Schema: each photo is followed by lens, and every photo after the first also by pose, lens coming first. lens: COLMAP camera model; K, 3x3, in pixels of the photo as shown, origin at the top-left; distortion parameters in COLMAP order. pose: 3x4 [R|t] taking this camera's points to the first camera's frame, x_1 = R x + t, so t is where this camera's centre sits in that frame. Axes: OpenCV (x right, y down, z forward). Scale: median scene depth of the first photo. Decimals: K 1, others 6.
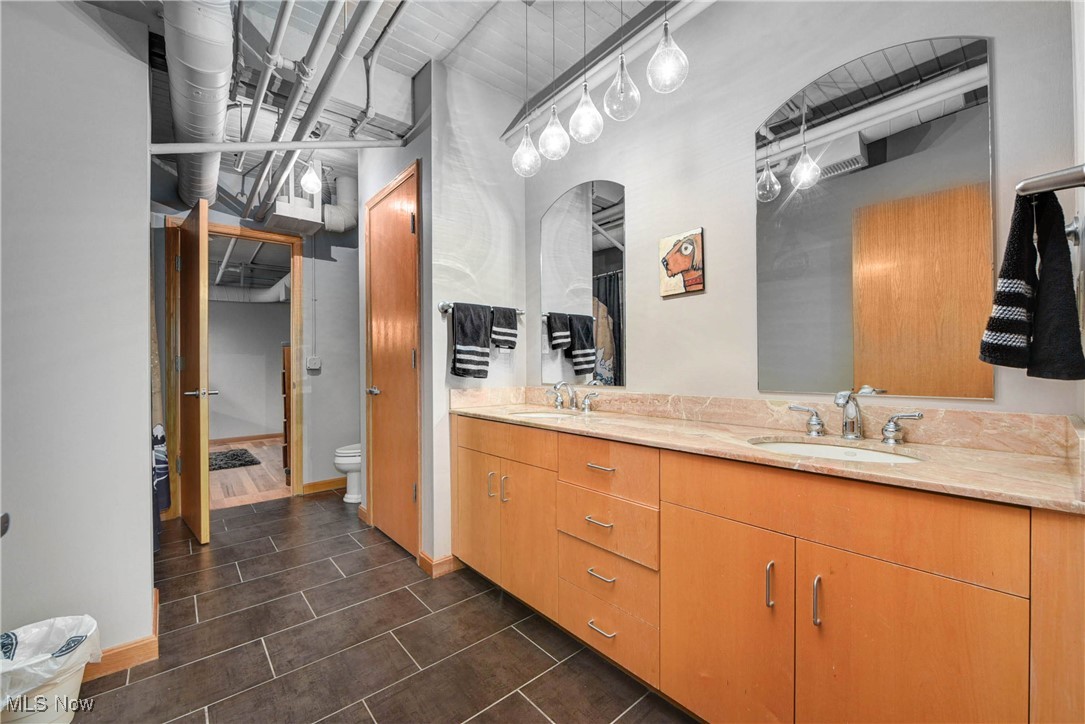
lens RADIAL K [[434.3, 0, 544.7], [0, 434.3, 365.0], [0, 0, 1]] dist [-0.008661, -0.000604]
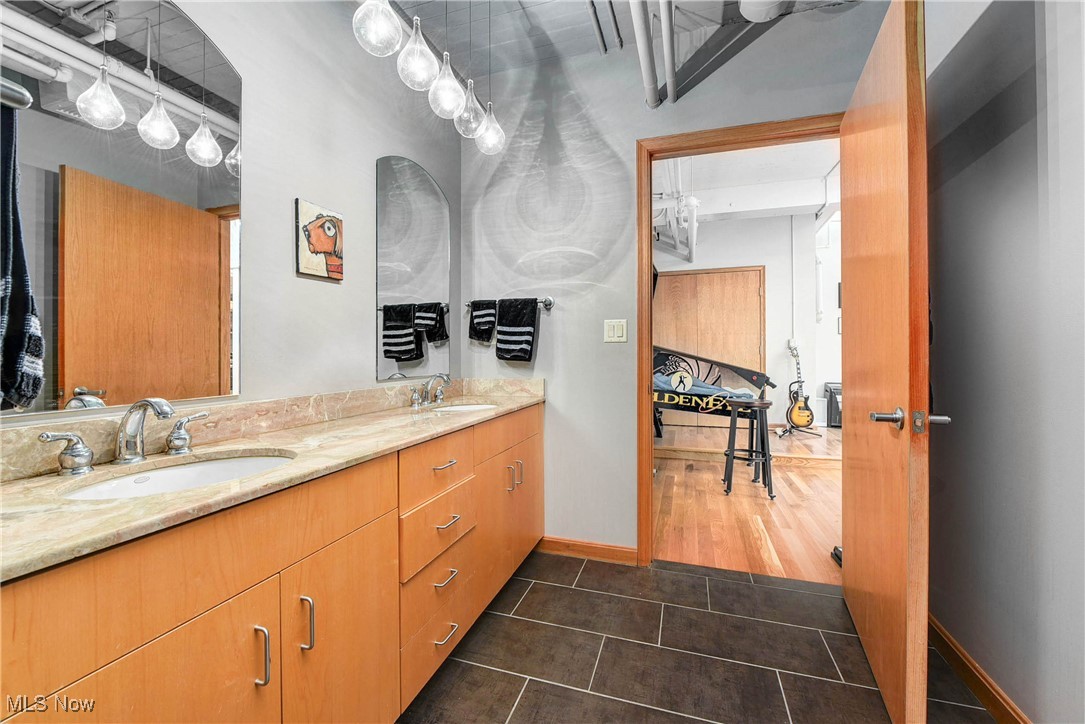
lens RADIAL K [[437.3, 0, 546.9], [0, 437.3, 354.8], [0, 0, 1]] dist [-0.011920, -0.000134]
pose [[-0.518628, 0.010732, 0.854933, -0.667359], [0.013554, 0.999899, -0.004329, 0.001218], [-0.854892, 0.009343, -0.518721, 1.077919]]
